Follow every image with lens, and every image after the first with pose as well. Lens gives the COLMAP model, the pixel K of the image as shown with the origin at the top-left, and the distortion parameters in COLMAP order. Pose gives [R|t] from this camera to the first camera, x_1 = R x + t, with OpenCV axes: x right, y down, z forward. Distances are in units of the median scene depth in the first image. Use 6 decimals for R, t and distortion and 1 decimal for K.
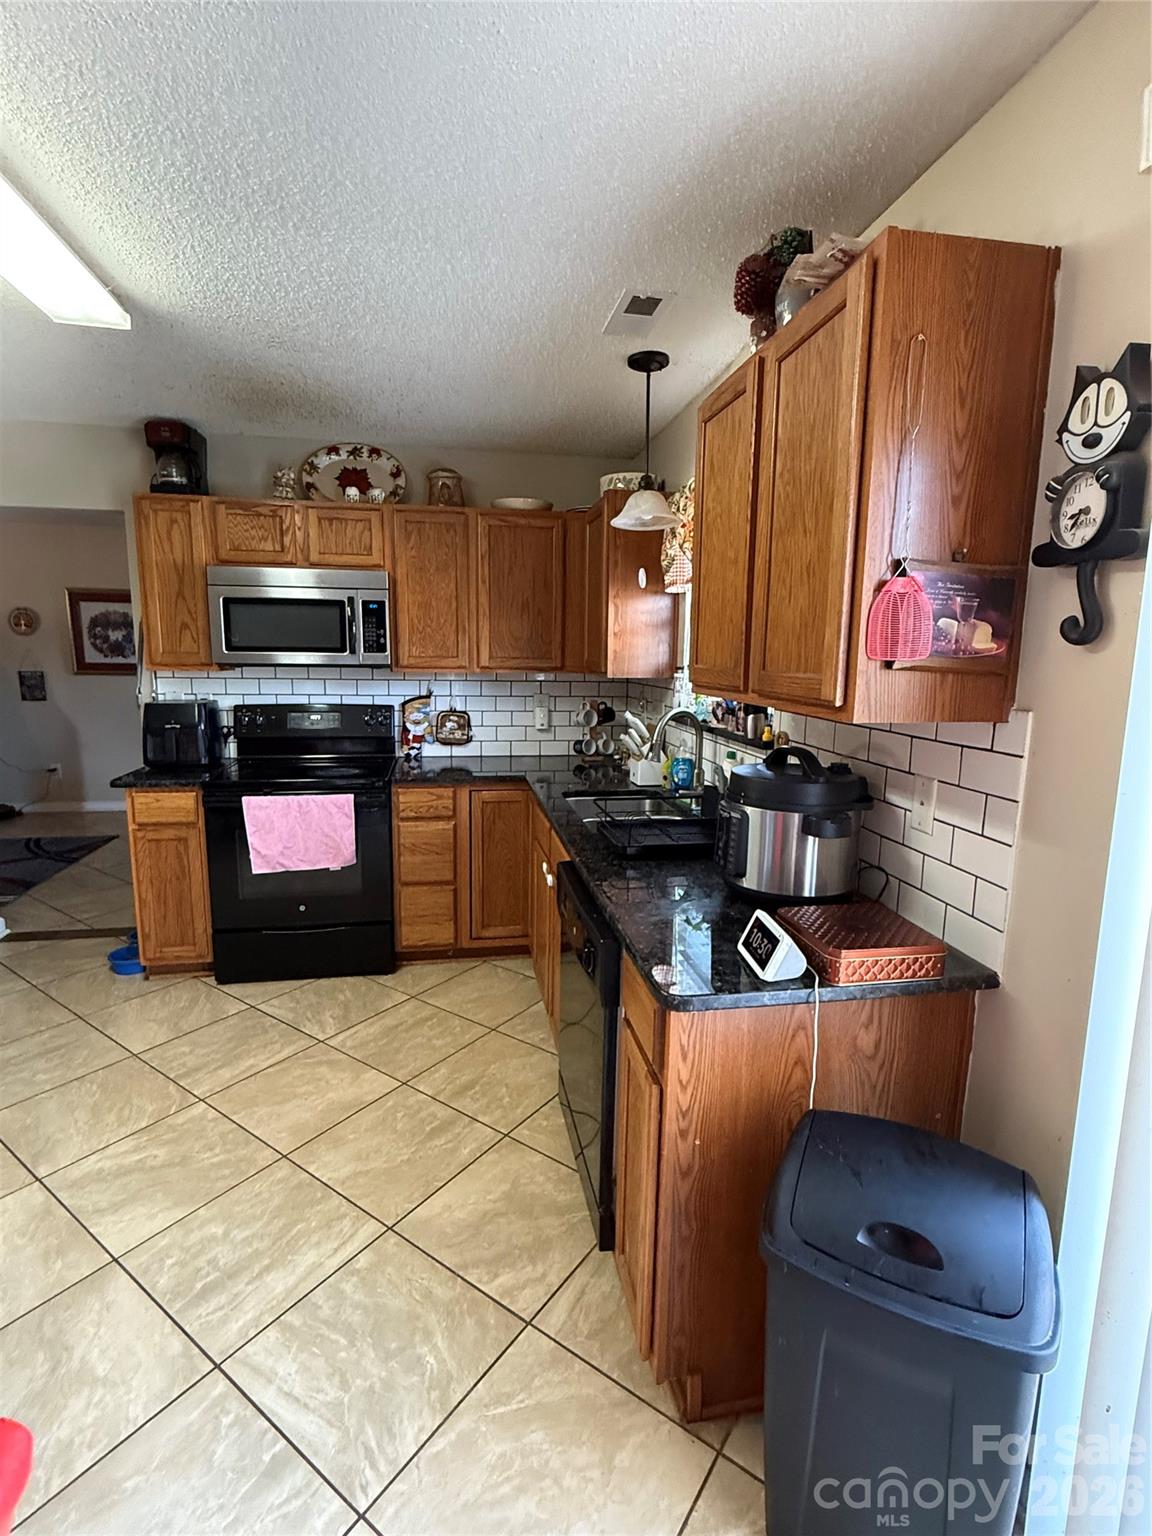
lens RADIAL K [[739.4, 0, 576.0], [0, 739.4, 768.0], [0, 0, 1]] dist [-0.002530, -0.000461]
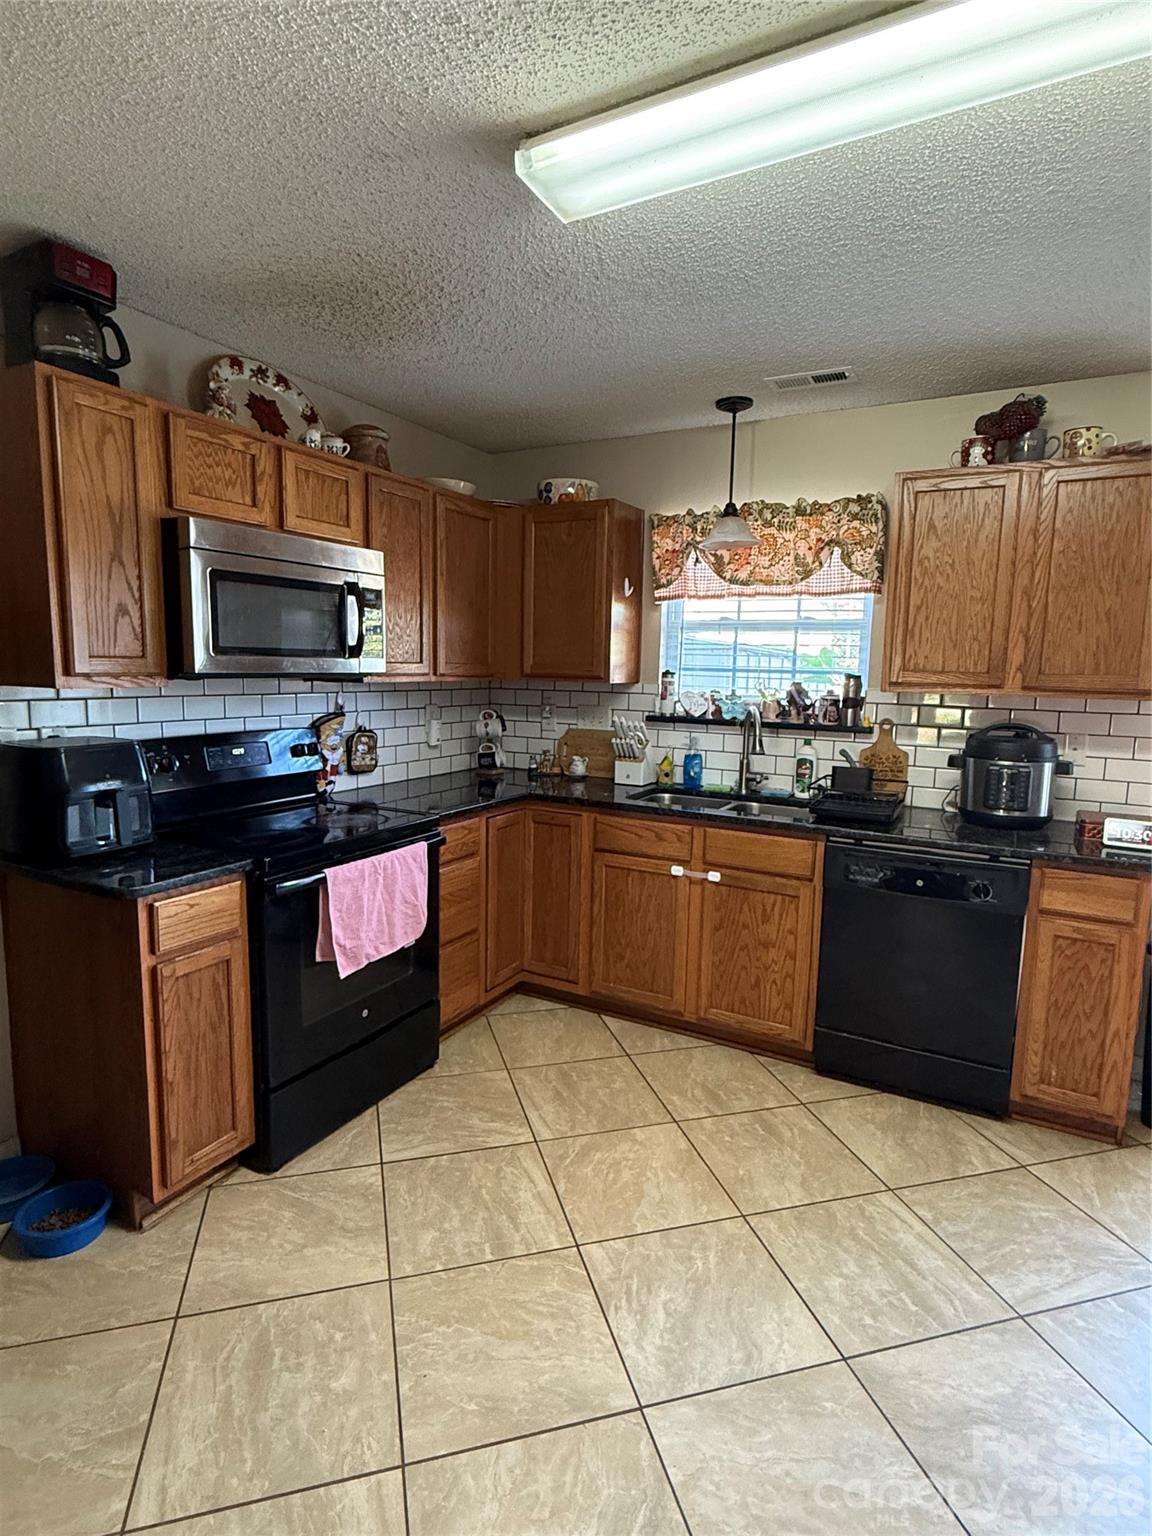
lens RADIAL K [[810.8, 0, 576.0], [0, 810.8, 768.0], [0, 0, 1]] dist [-0.001412, -0.000526]
pose [[0.631150, -0.101415, 0.769003, -0.831926], [0.112257, 0.992921, 0.038811, -0.054415], [-0.767495, 0.061830, 0.638066, 0.330665]]
